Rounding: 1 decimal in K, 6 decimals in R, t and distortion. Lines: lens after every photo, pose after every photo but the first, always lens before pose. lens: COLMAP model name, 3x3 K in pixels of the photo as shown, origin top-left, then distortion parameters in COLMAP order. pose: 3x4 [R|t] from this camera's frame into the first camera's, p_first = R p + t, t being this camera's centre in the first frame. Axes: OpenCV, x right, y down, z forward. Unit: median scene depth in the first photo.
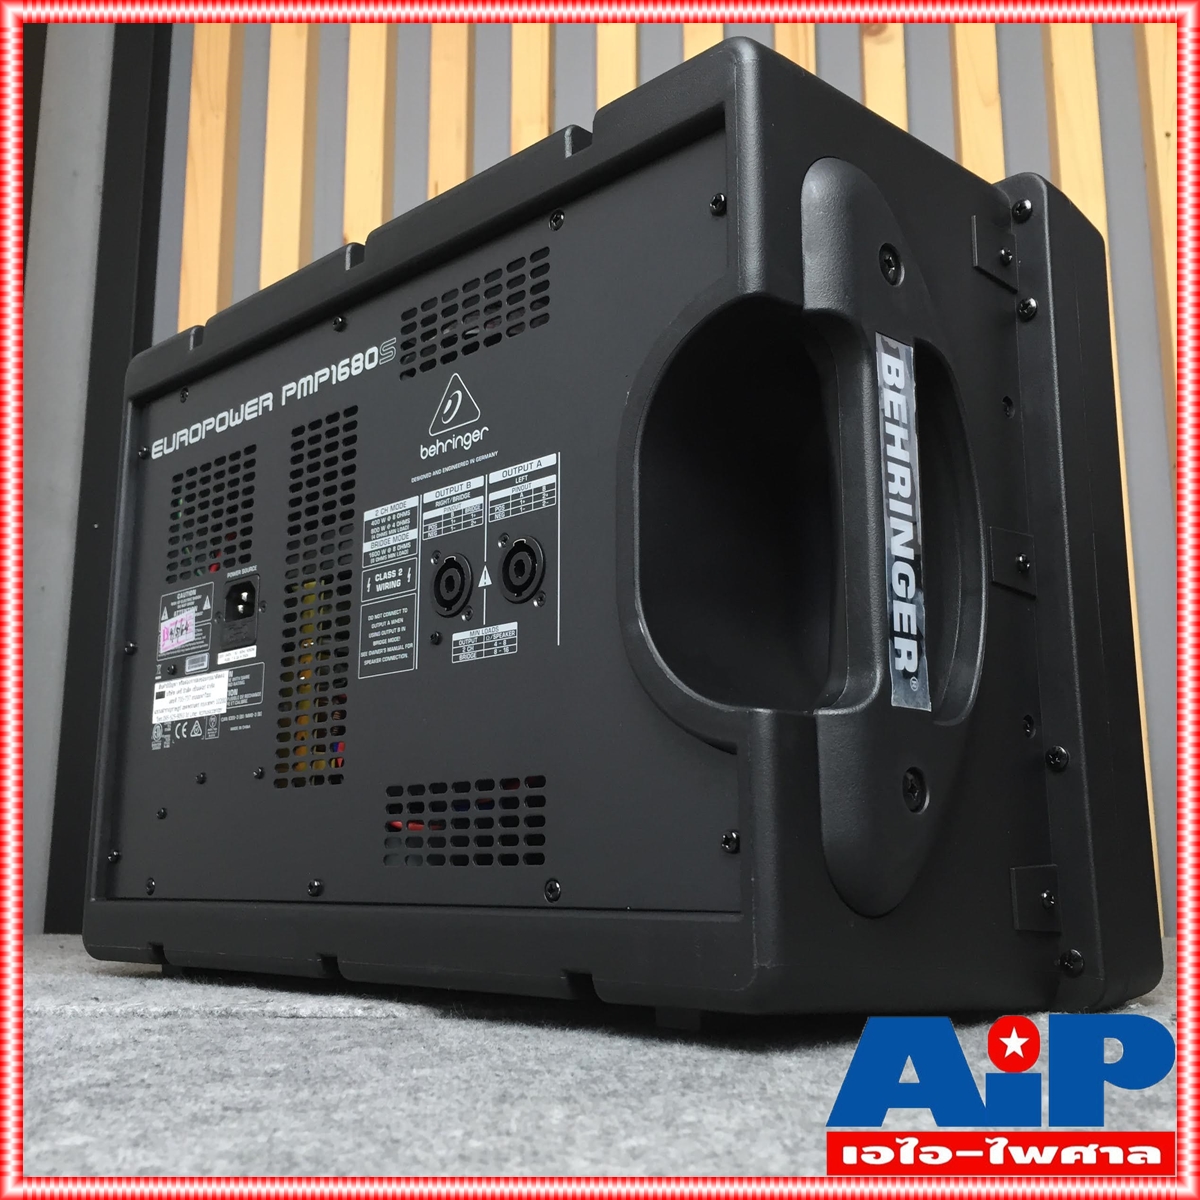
lens RADIAL K [[1330.8, 0, 601.0], [0, 1330.8, 604.0], [0, 0, 1]] dist [0.032790, 0.000000]
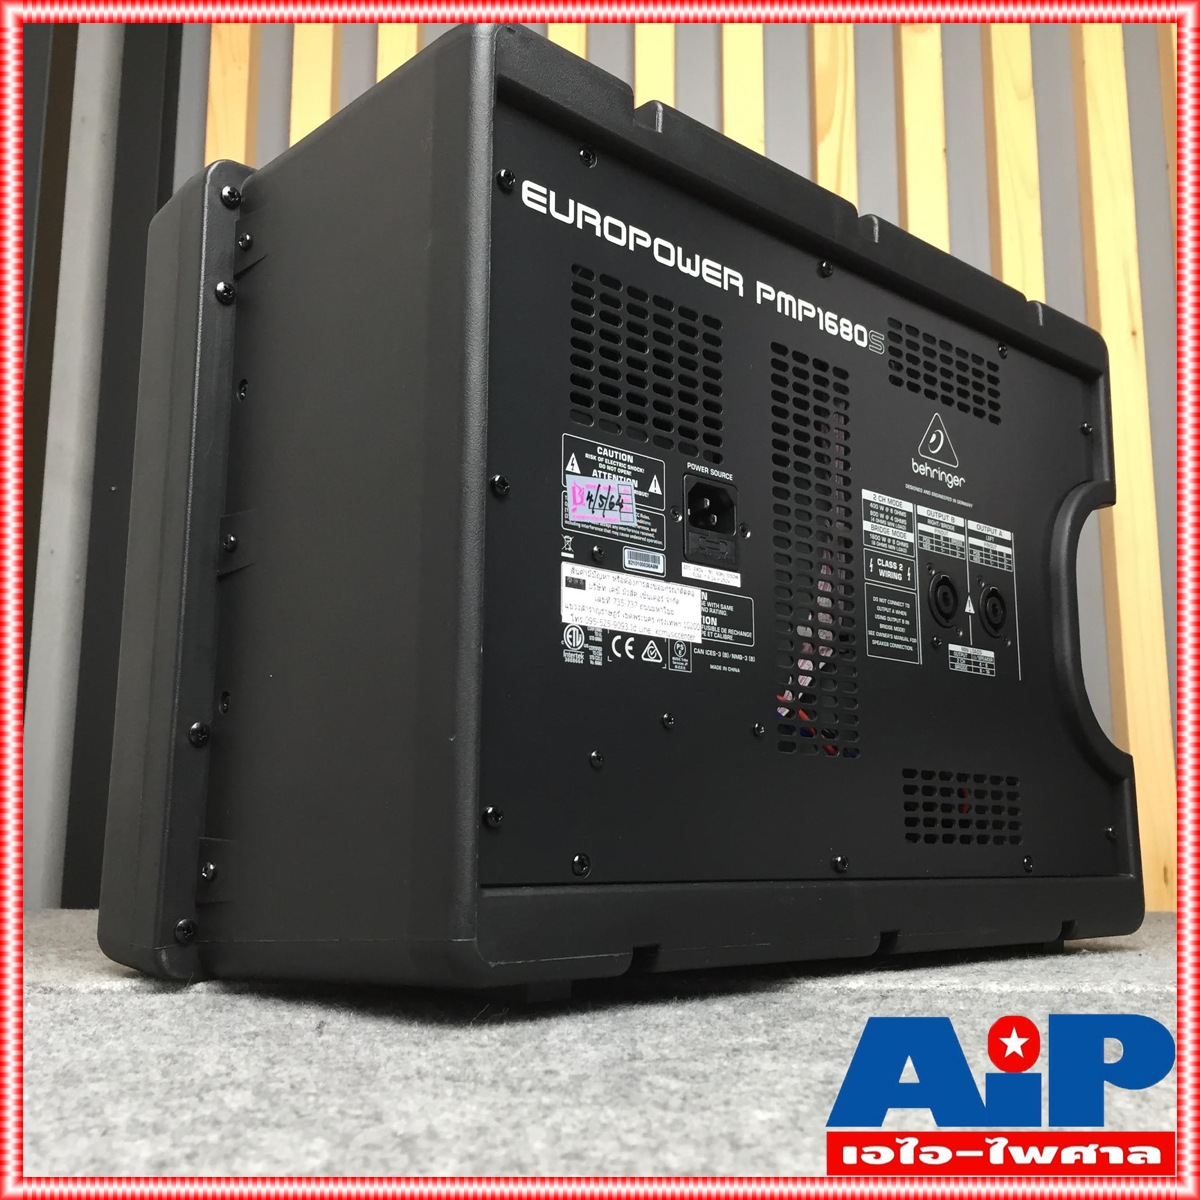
lens RADIAL K [[1330.8, 0, 596.4], [0, 1330.8, 603.1], [0, 0, 1]] dist [0.032790, 0.000000]
pose [[0.069312, 0.180051, 0.981212, -1.181332], [-0.203814, 0.965387, -0.162750, 0.221702], [-0.976553, -0.188704, 0.103609, 1.098835]]
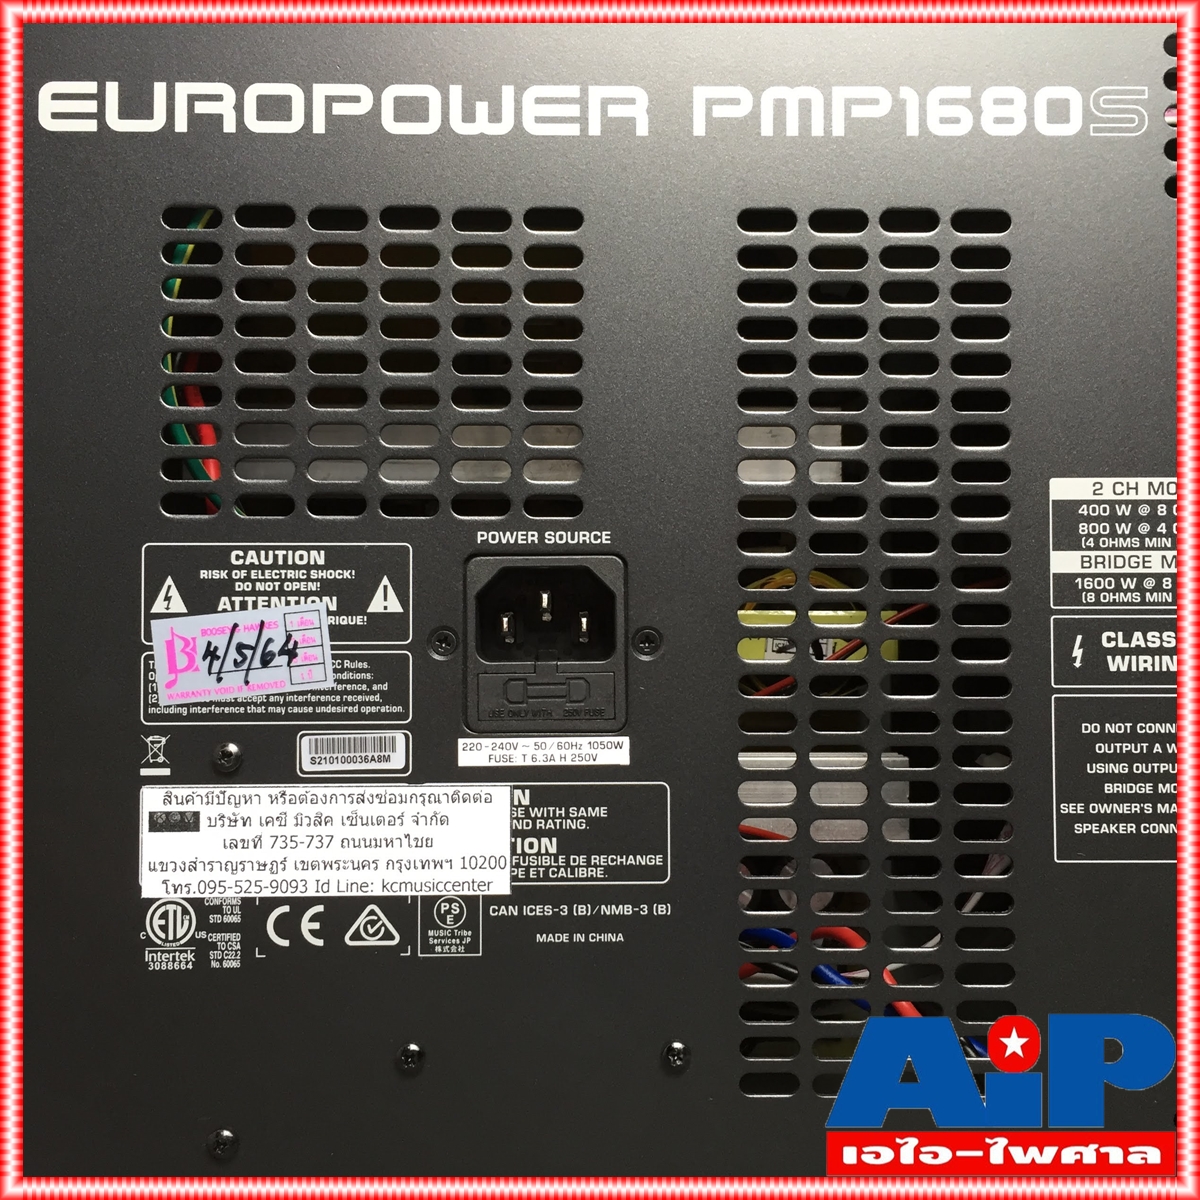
lens RADIAL K [[1330.8, 0, 596.8], [0, 1330.8, 592.7], [0, 0, 1]] dist [0.032790, 0.000000]
pose [[0.714846, 0.015989, 0.699099, -0.605466], [-0.138068, 0.983285, 0.118690, -0.064742], [-0.685516, -0.181368, 0.705105, 0.802461]]
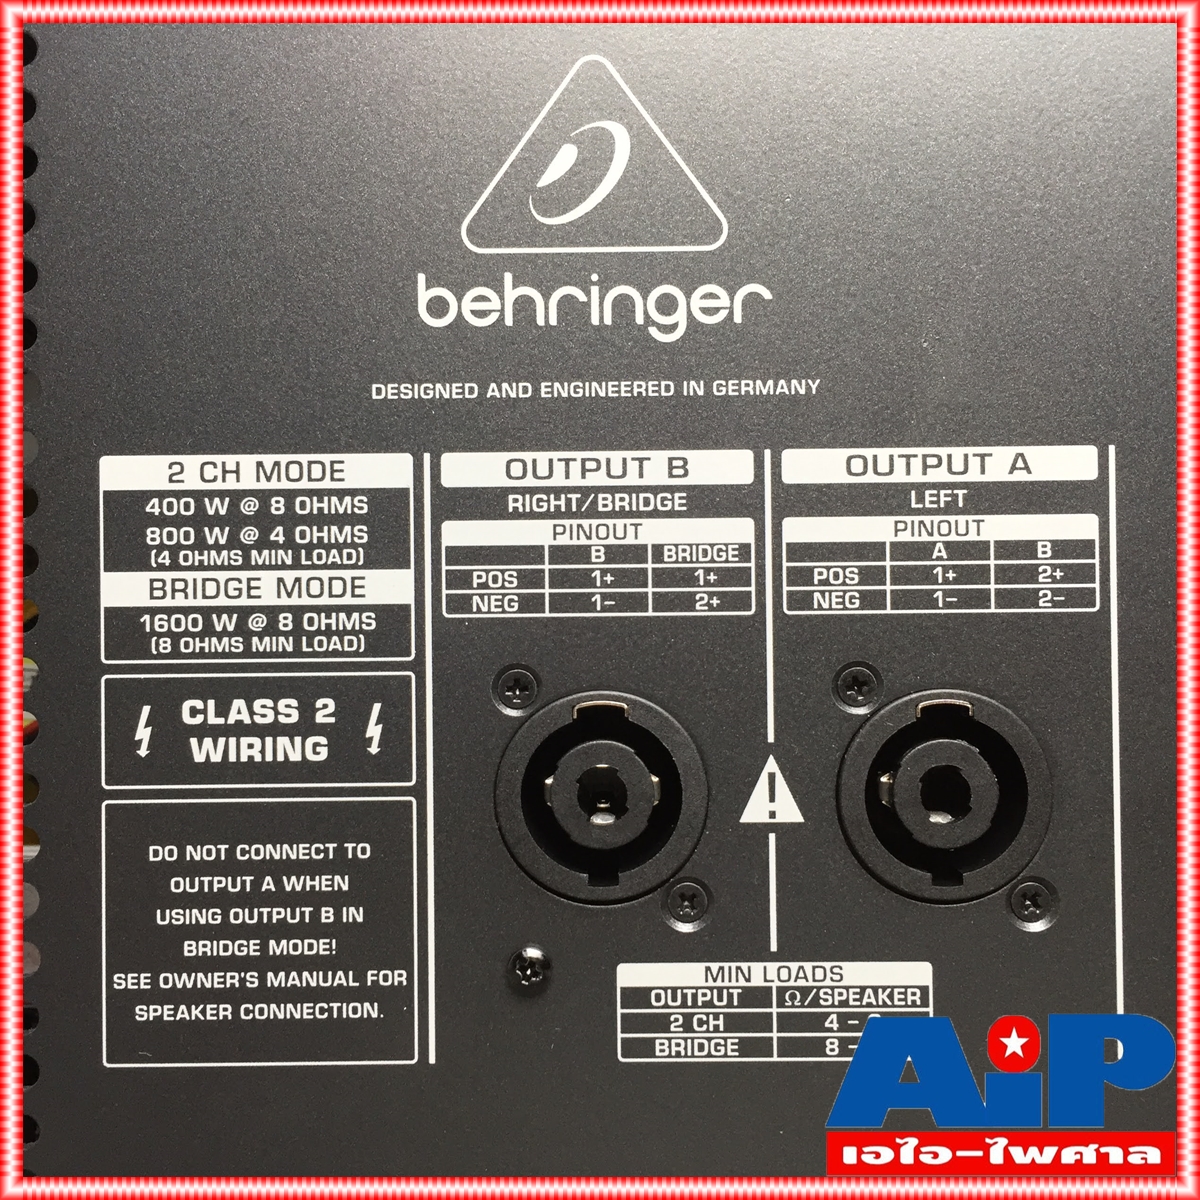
lens RADIAL K [[1330.8, 0, 600.4], [0, 1330.8, 606.3], [0, 0, 1]] dist [0.032790, 0.000000]
pose [[0.724885, 0.000398, 0.688870, -0.300053], [-0.128449, 0.982540, 0.134597, -0.090852], [-0.676789, -0.186052, 0.712279, 0.742835]]
